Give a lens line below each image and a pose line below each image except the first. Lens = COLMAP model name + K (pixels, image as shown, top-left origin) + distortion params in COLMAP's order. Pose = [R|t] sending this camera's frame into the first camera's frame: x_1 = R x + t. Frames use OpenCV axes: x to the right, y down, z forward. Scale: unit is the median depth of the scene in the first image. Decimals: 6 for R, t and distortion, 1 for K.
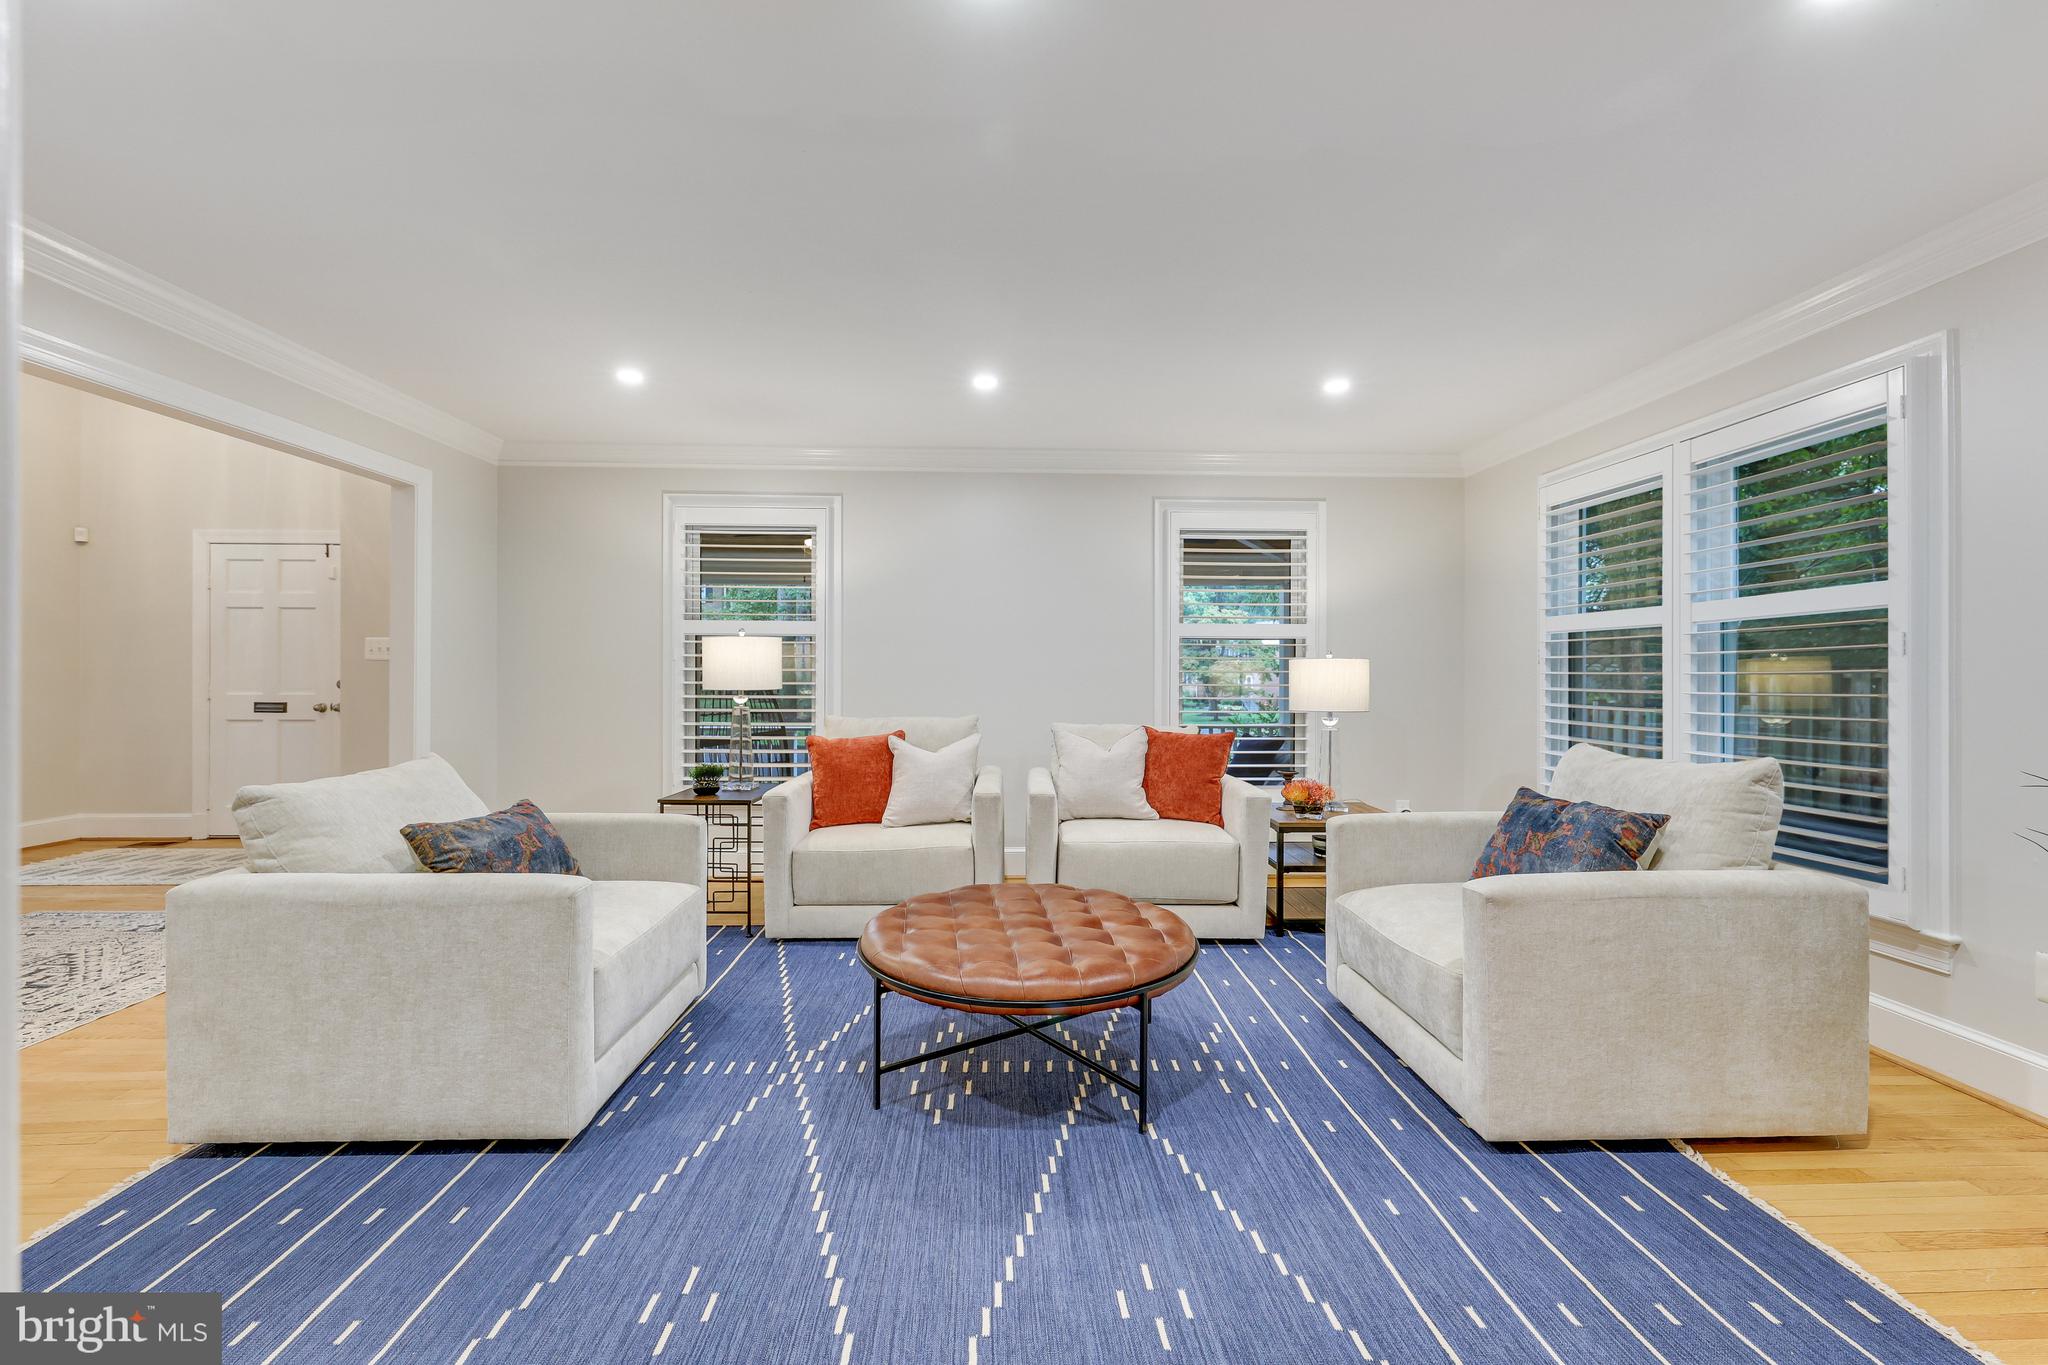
lens RADIAL K [[881.6, 0, 1025.0], [0, 881.6, 673.1], [0, 0, 1]] dist [0.000758, 0.000096]
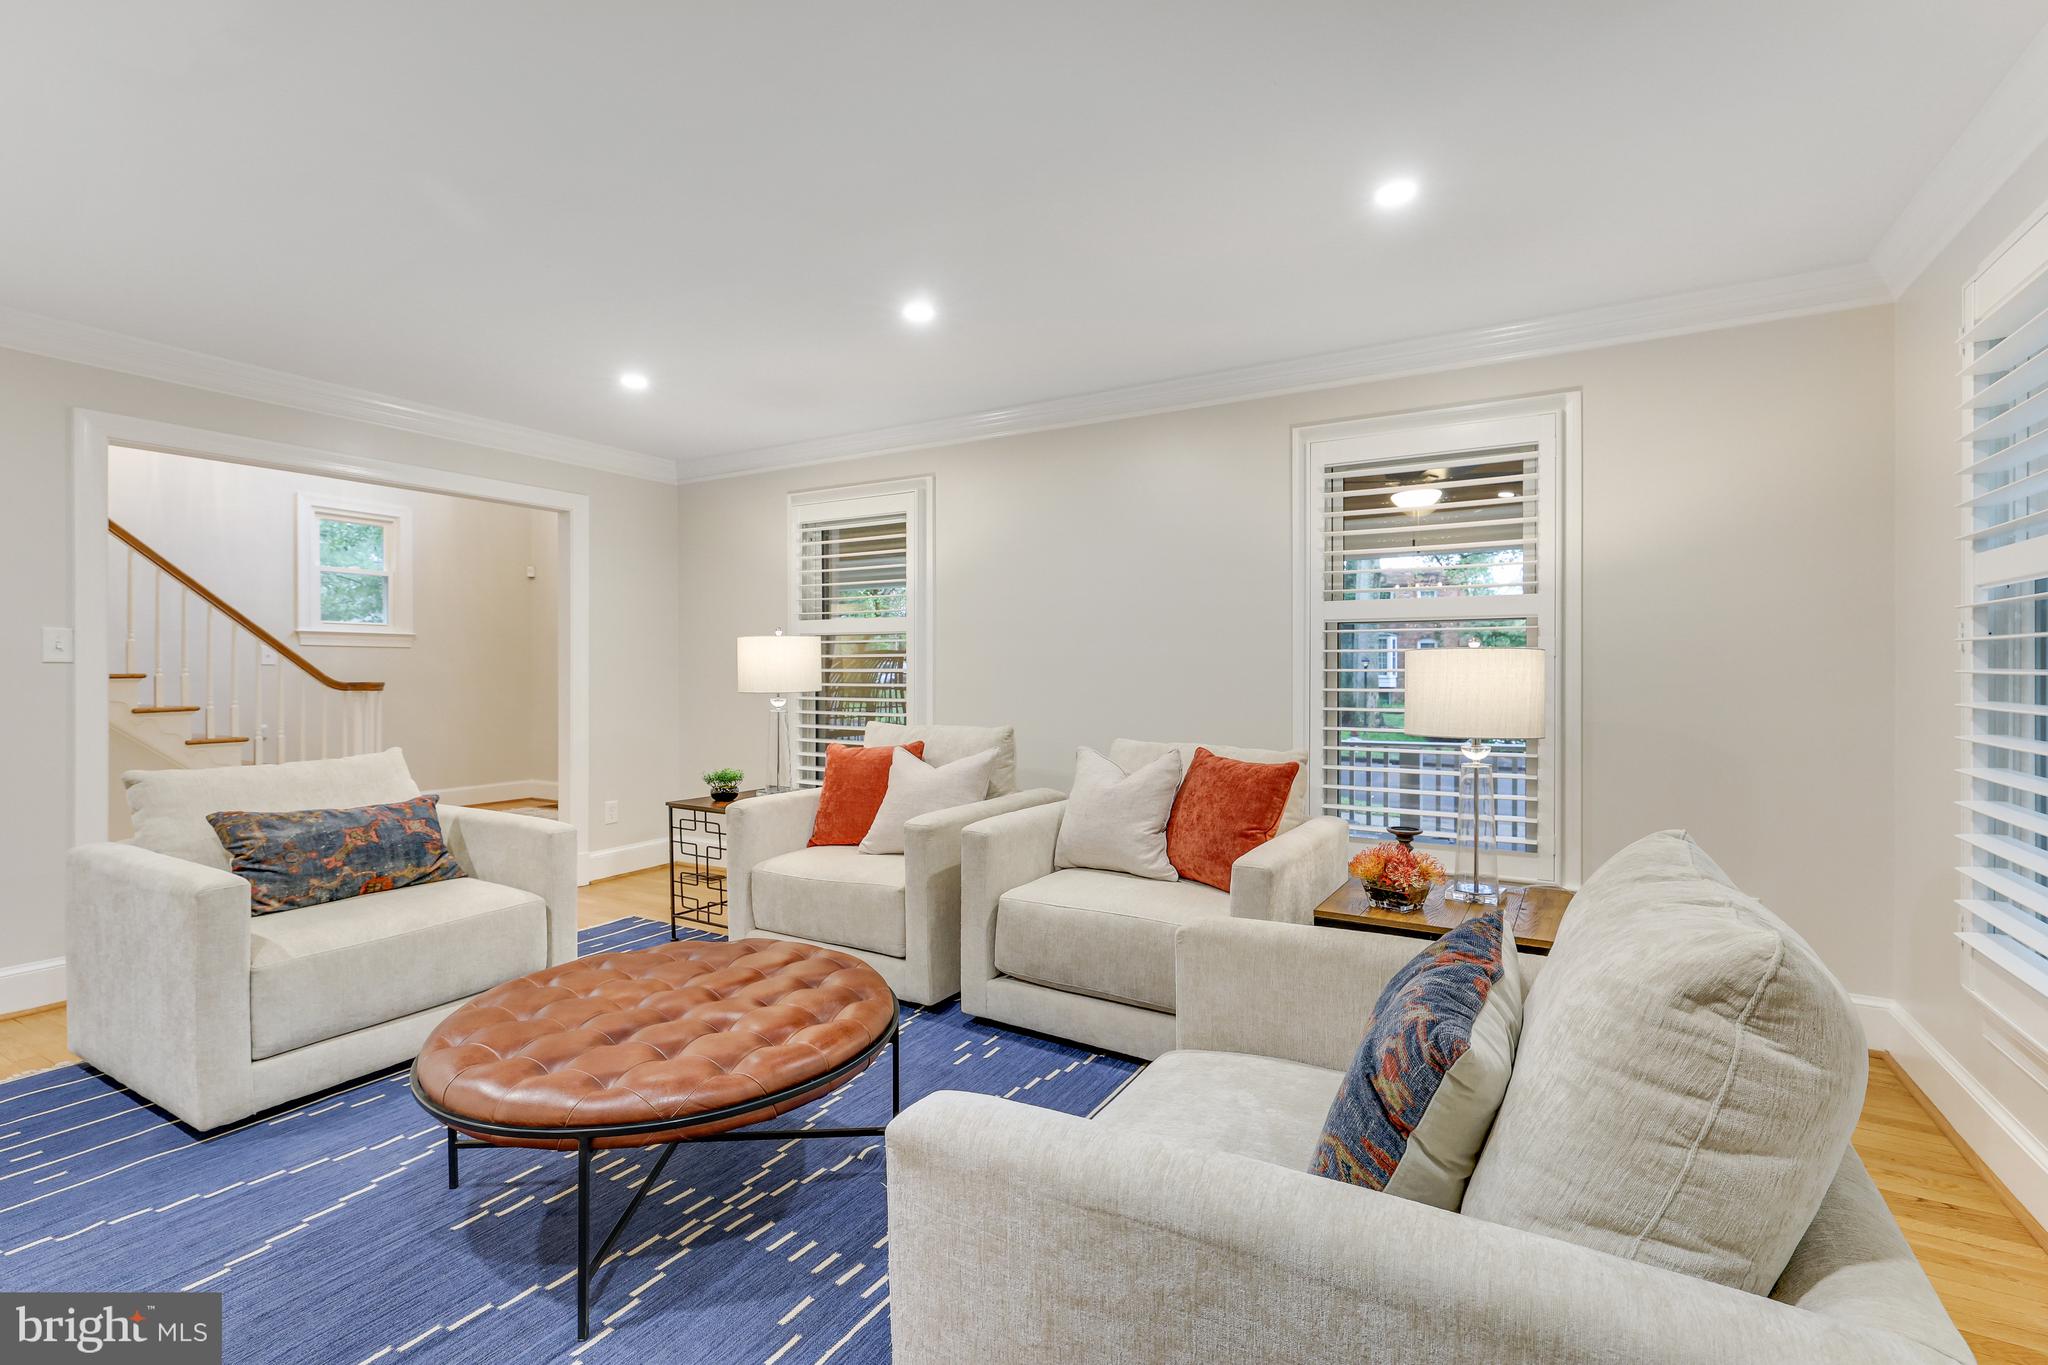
lens RADIAL K [[921.8, 0, 1022.7], [0, 921.8, 676.7], [0, 0, 1]] dist [-0.000239, 0.000012]
pose [[0.842039, -0.000900, -0.539415, 0.449301], [0.003956, 0.999982, 0.004508, -0.001326], [0.539402, -0.005930, 0.842028, 0.317757]]
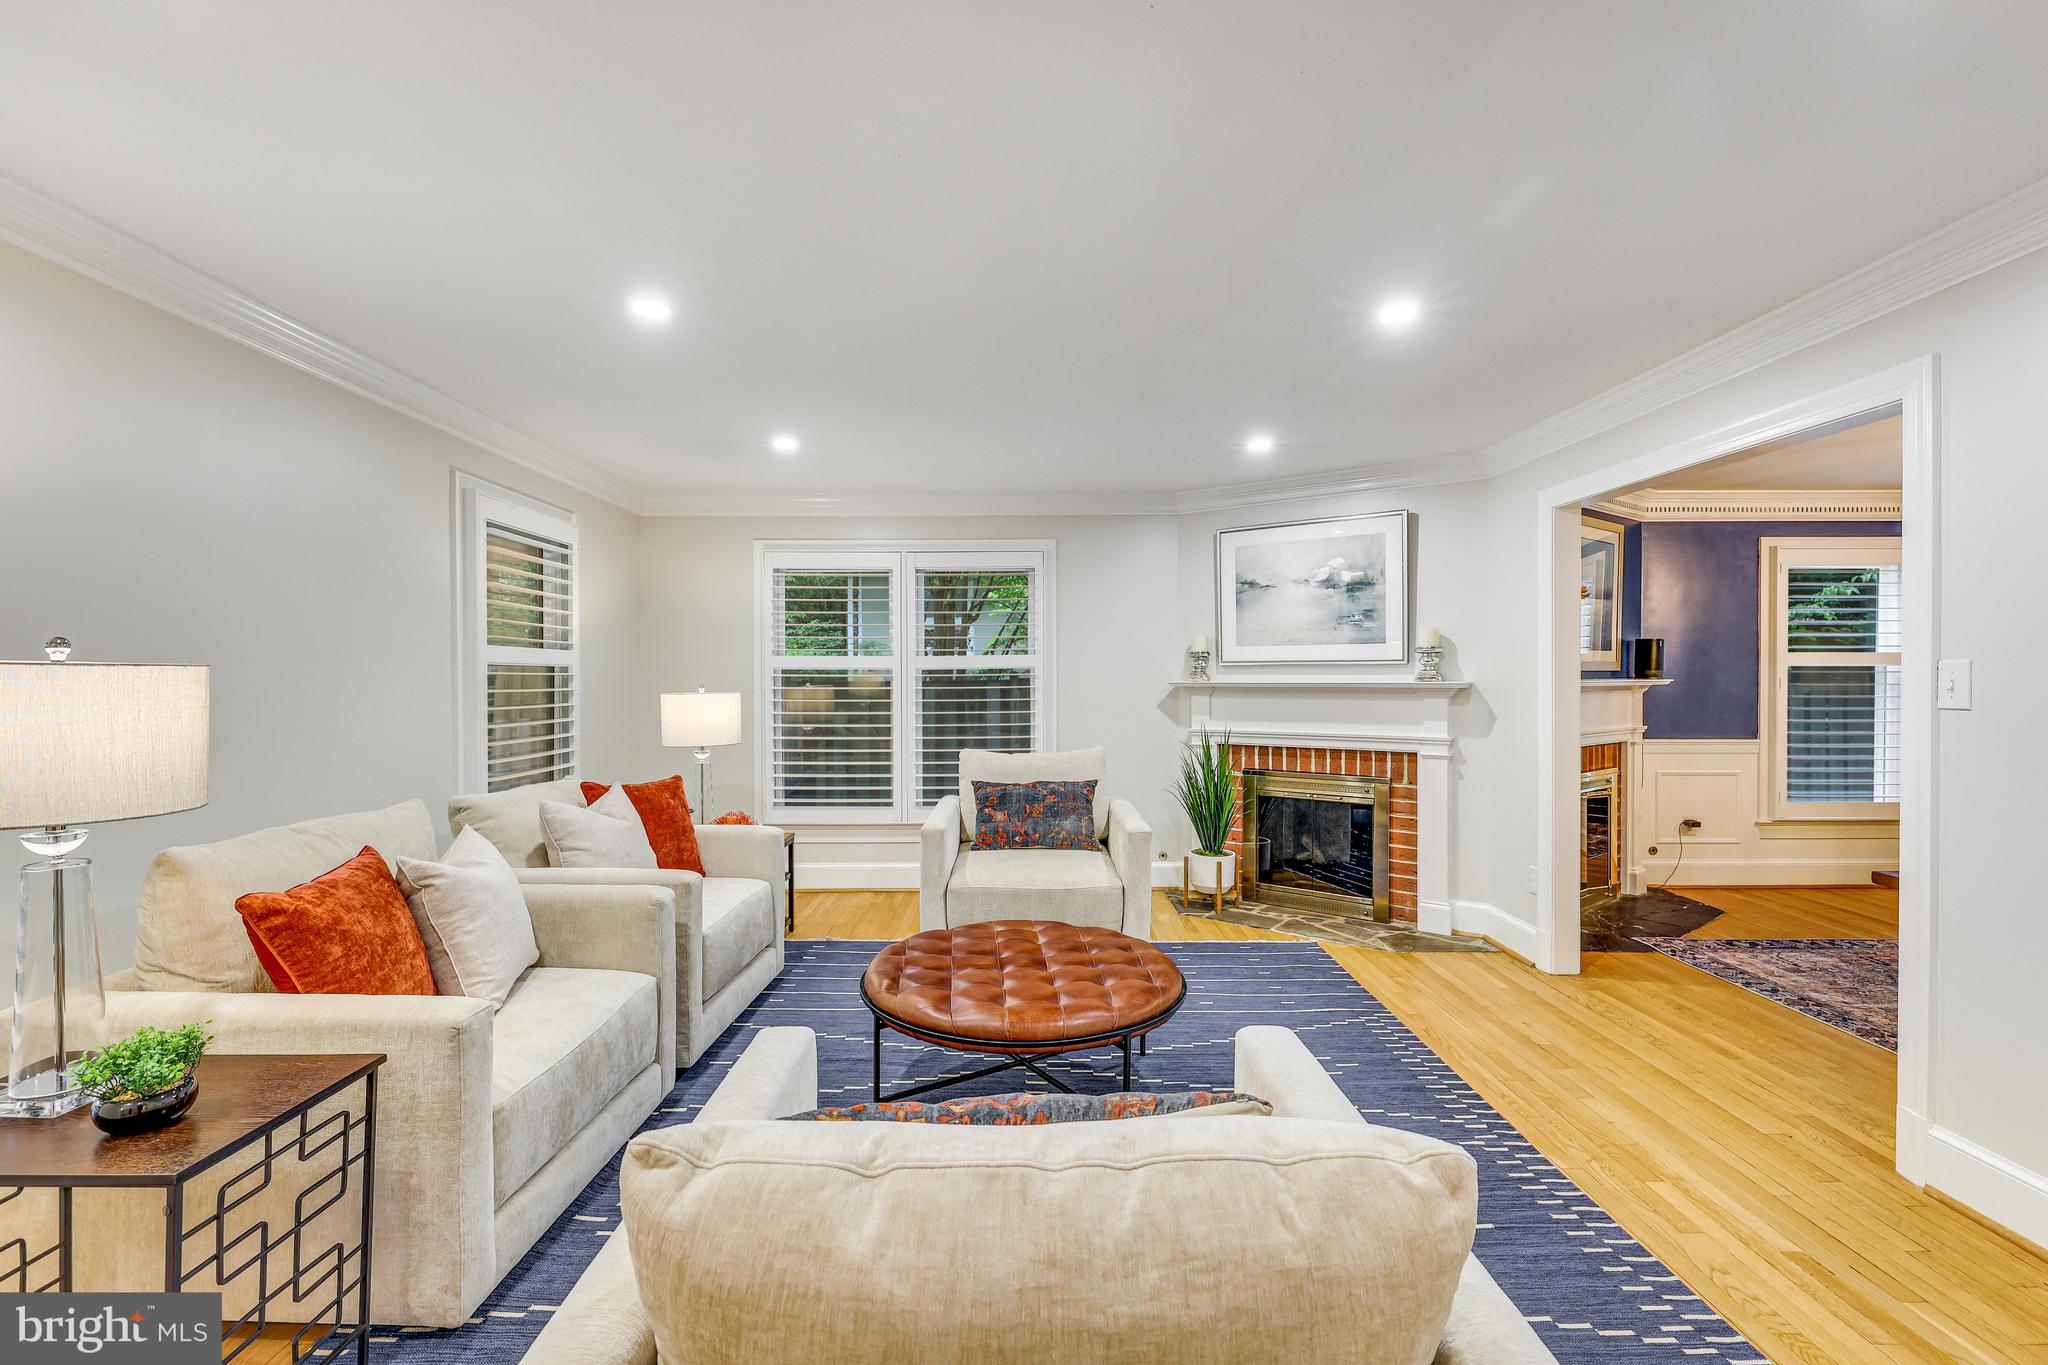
lens RADIAL K [[881.6, 0, 1025.0], [0, 881.6, 673.1], [0, 0, 1]] dist [0.000758, 0.000096]
pose [[0.035139, -0.000422, 0.999382, -0.682811], [0.000942, 0.999999, 0.000389, -0.039383], [-0.999382, 0.000928, 0.035139, 0.627328]]
